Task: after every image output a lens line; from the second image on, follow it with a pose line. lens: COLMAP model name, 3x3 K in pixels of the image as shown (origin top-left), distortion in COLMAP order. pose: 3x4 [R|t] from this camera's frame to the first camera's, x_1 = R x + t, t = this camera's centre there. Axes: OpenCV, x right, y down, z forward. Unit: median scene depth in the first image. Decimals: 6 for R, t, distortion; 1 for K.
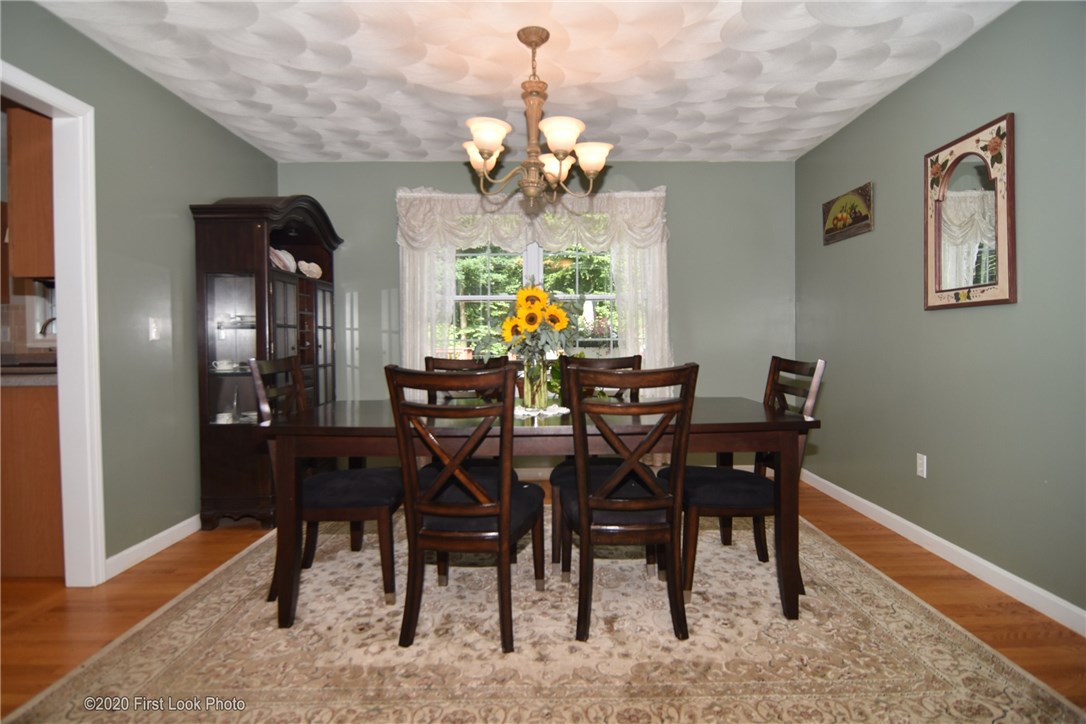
lens RADIAL K [[641.9, 0, 581.0], [0, 641.9, 354.8], [0, 0, 1]] dist [-0.004843, -0.011619]
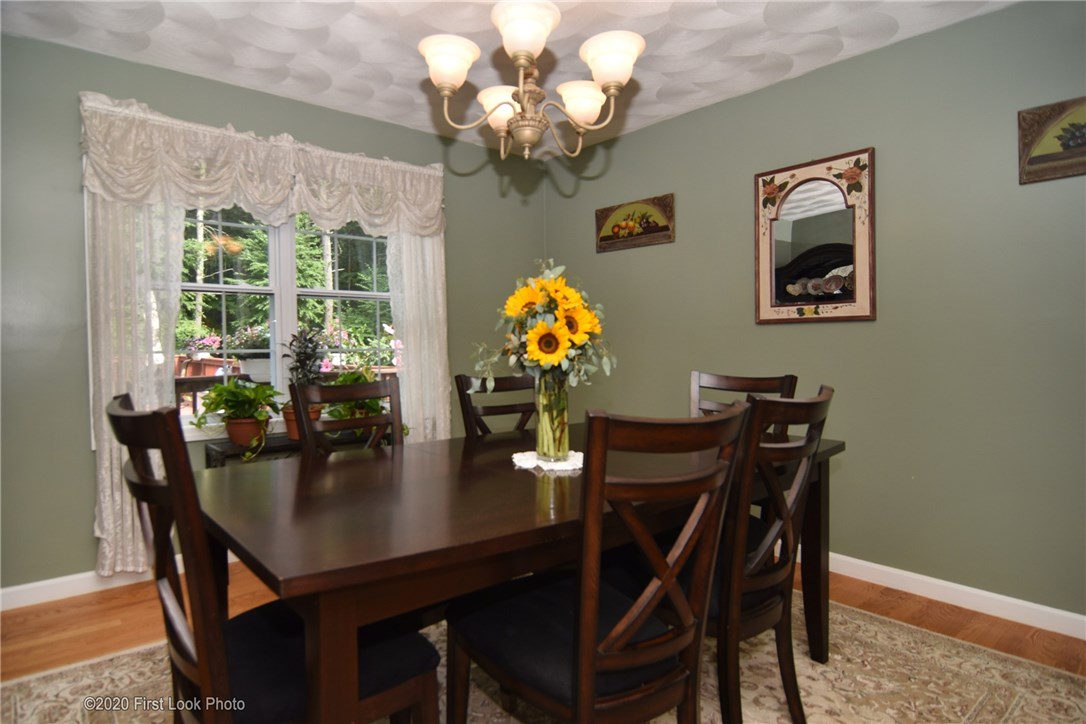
lens RADIAL K [[658.1, 0, 543.0], [0, 658.1, 362.0], [0, 0, 1]] dist [-0.011291, -0.003770]
pose [[0.807528, -0.011355, 0.589720, -0.379357], [0.011454, 0.999928, 0.003569, -0.014595], [-0.589718, 0.003873, 0.807600, 0.344668]]
